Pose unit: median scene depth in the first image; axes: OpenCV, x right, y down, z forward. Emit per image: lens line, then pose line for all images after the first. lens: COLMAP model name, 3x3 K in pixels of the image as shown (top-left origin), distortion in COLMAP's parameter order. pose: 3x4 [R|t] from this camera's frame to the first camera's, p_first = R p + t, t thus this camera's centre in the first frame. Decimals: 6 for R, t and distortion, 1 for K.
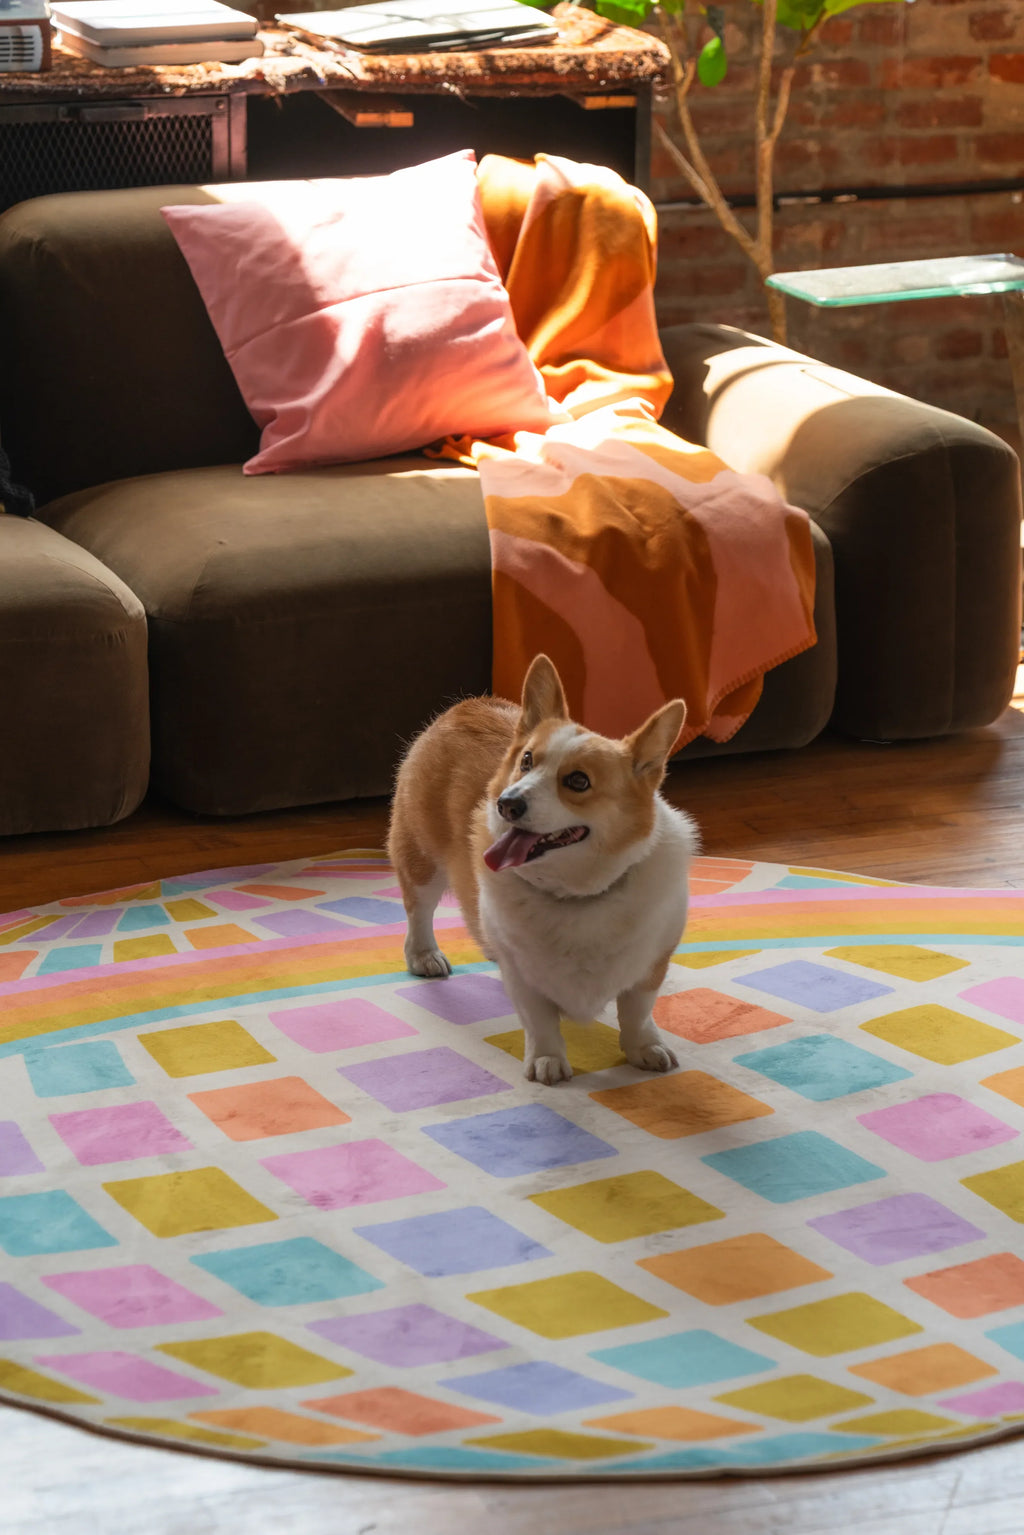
lens RADIAL K [[4213.5, 0, 508.5], [0, 4213.5, 844.4], [0, 0, 1]] dist [-0.042266, 0.681335]
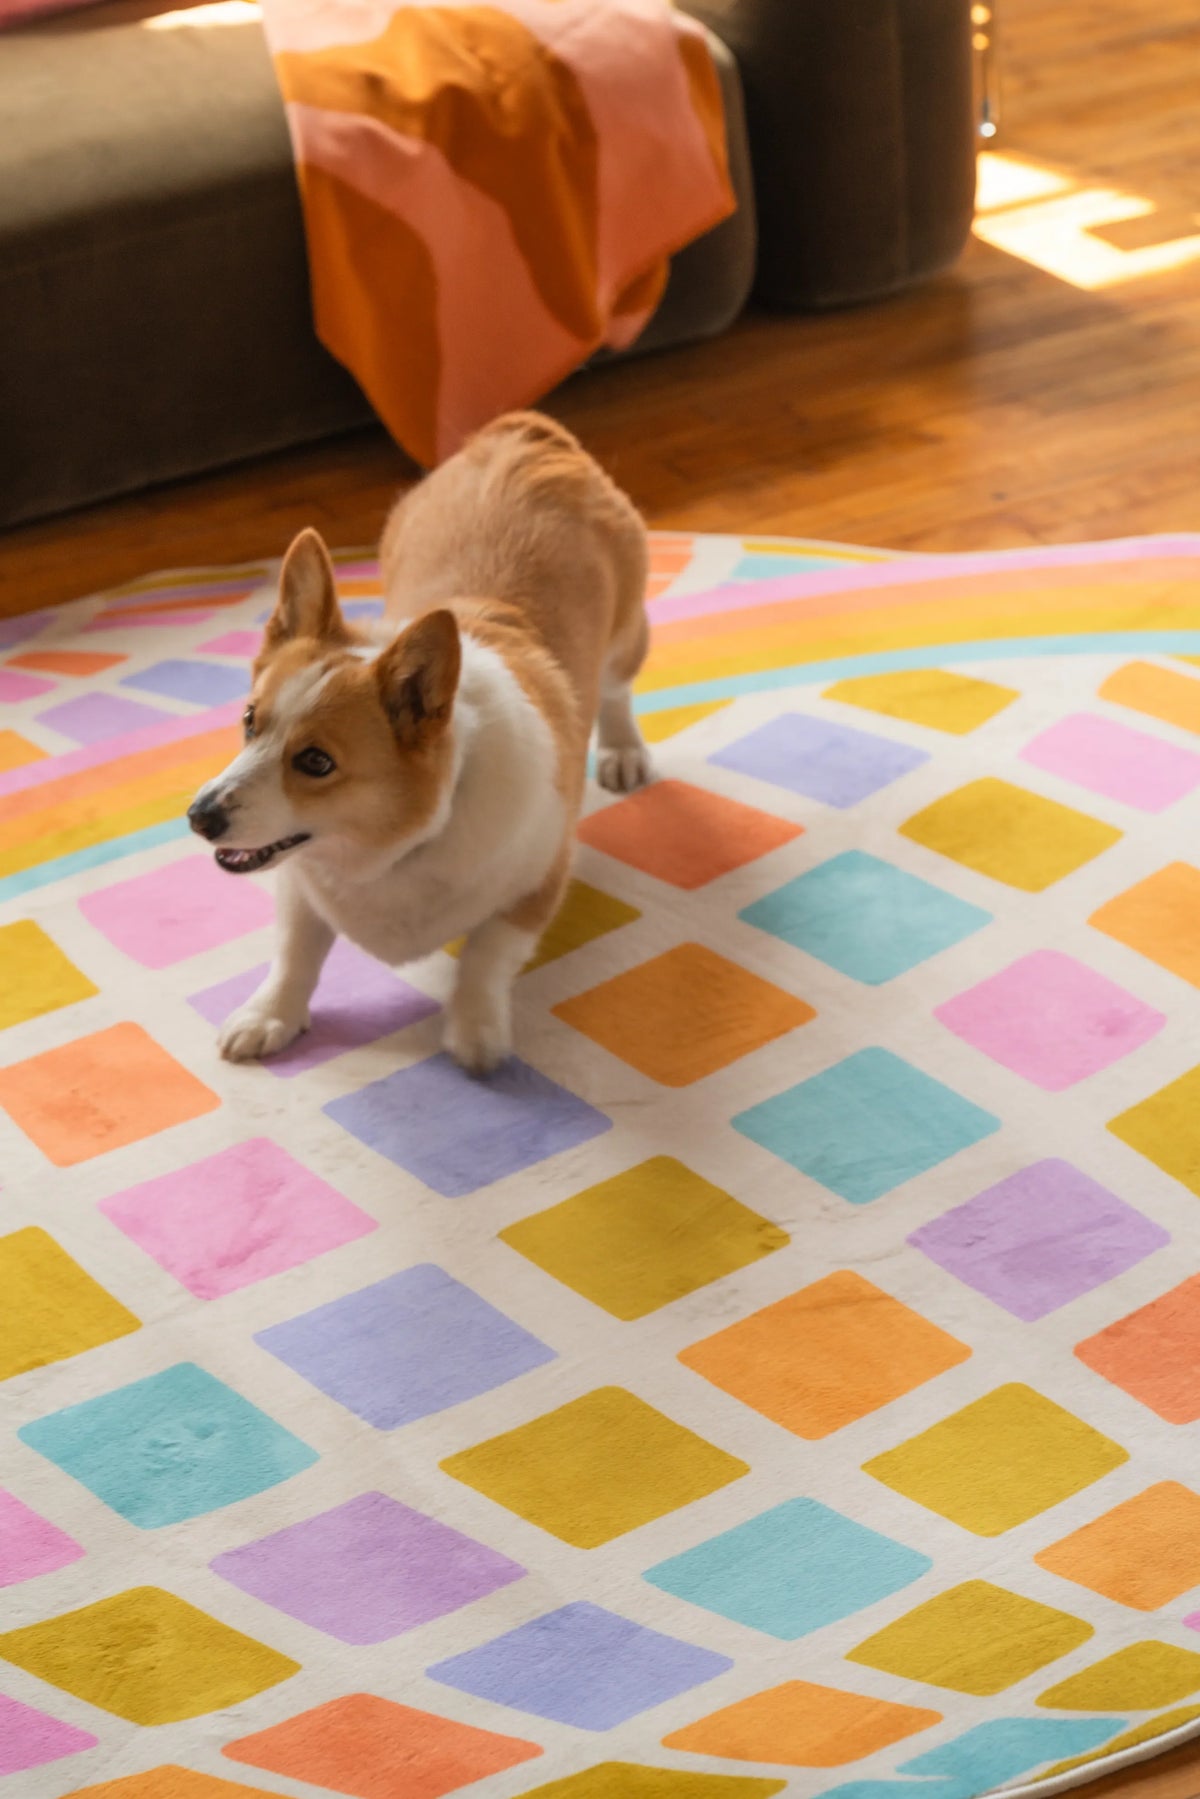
lens RADIAL K [[3963.1, 0, 603.5], [0, 3963.1, 802.3], [0, 0, 1]] dist [0.058920, -0.477516]
pose [[0.991295, -0.109536, 0.073049, -0.015543], [0.093813, 0.976934, 0.191830, -0.093524], [-0.092376, -0.183307, 0.978706, 0.326821]]
